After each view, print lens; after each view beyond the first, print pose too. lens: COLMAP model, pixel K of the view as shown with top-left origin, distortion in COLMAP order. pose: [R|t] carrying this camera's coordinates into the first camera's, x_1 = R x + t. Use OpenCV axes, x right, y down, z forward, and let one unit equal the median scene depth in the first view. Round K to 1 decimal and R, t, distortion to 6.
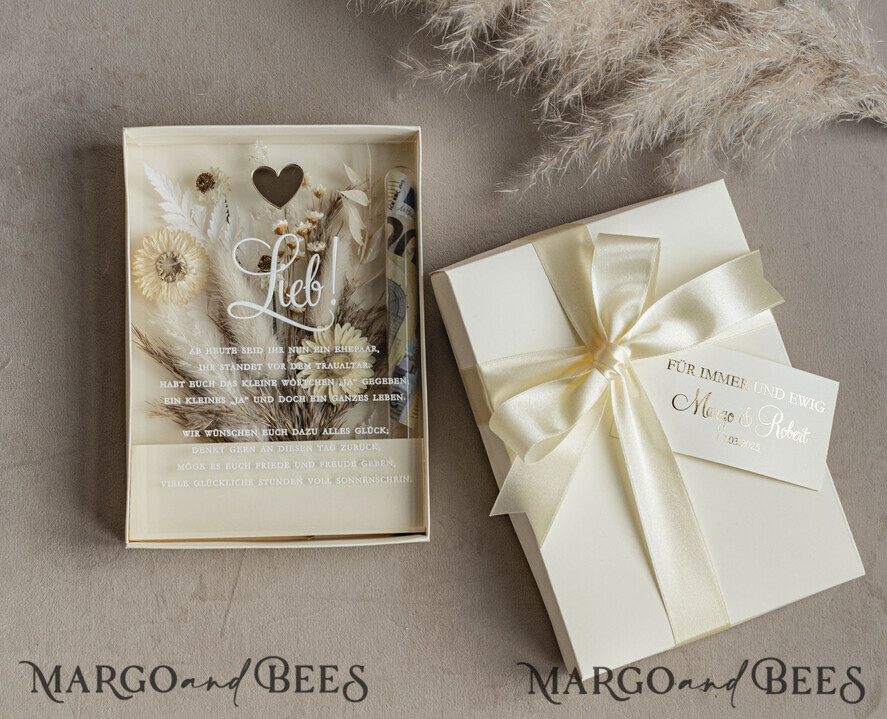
lens RADIAL K [[2036.1, 0, 443.3], [0, 2036.1, 359.1], [0, 0, 1]] dist [-0.006949, -0.172716]
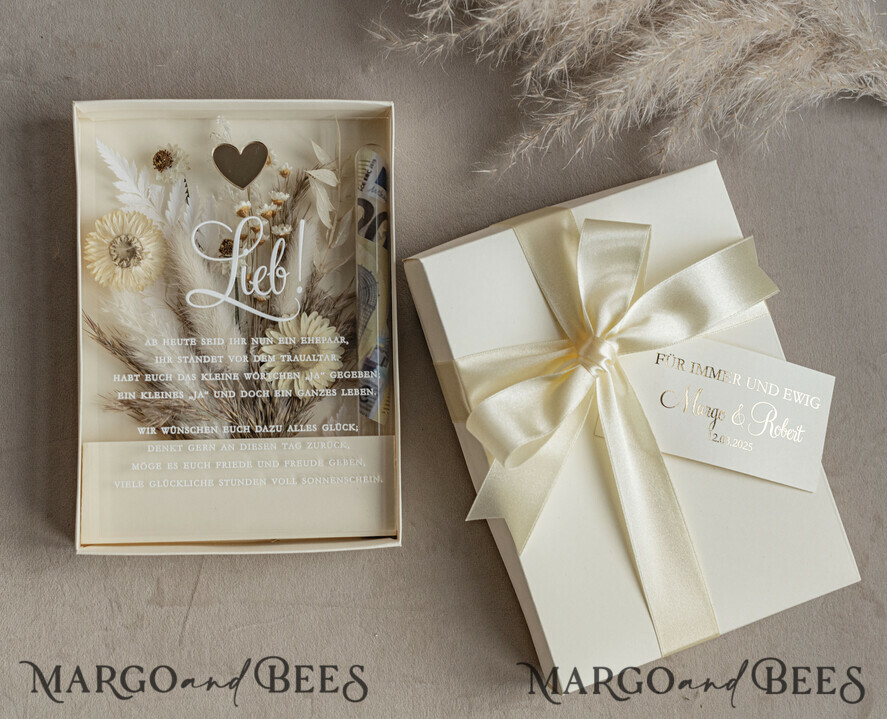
lens RADIAL K [[1719.4, 0, 424.9], [0, 1719.4, 361.8], [0, 0, 1]] dist [-0.010243, -0.065930]
pose [[0.999921, 0.004734, 0.011673, -0.005458], [-0.005206, 0.999156, 0.040742, -0.027564], [-0.011470, -0.040800, 0.999101, 0.209475]]
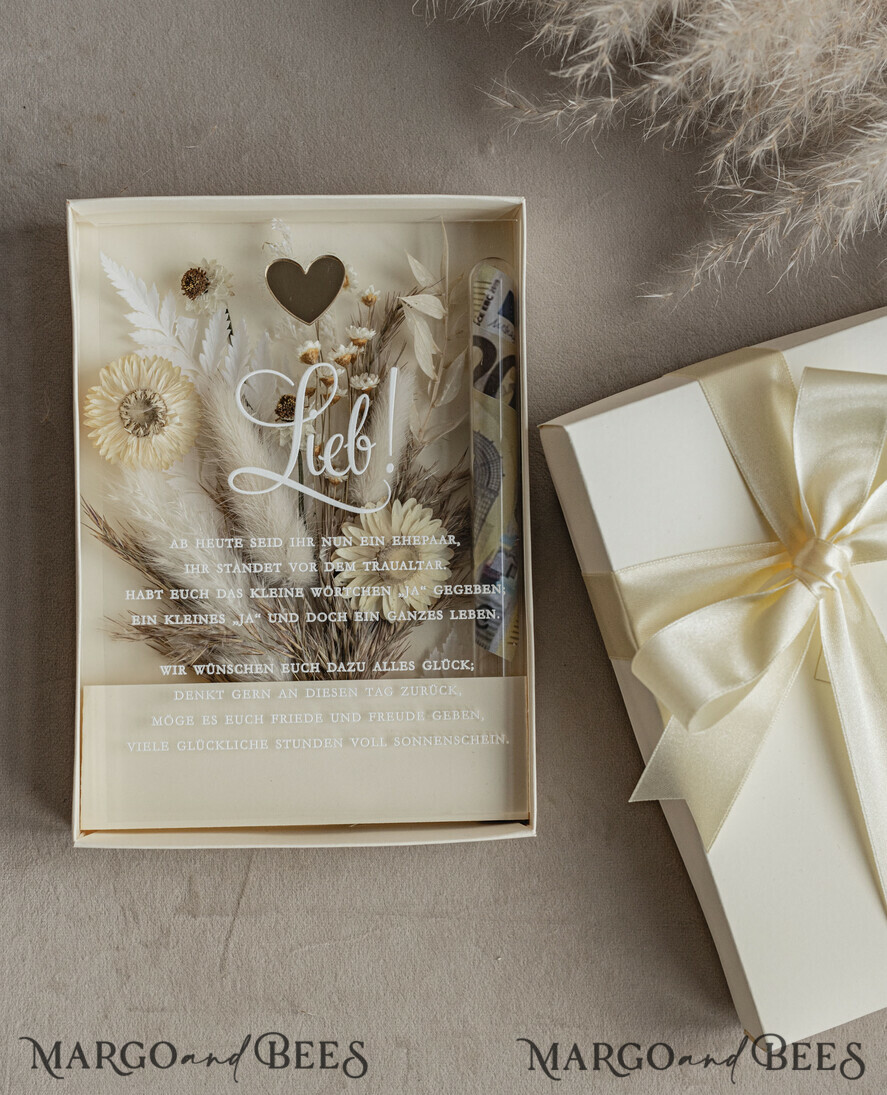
lens RADIAL K [[2132.8, 0, 442.2], [0, 2132.8, 545.0], [0, 0, 1]] dist [-0.024298, -0.038739]
pose [[0.999480, 0.005930, -0.031680, -0.015541], [-0.003869, 0.997895, 0.064732, -0.047966], [0.031997, -0.064576, 0.997400, 0.317589]]
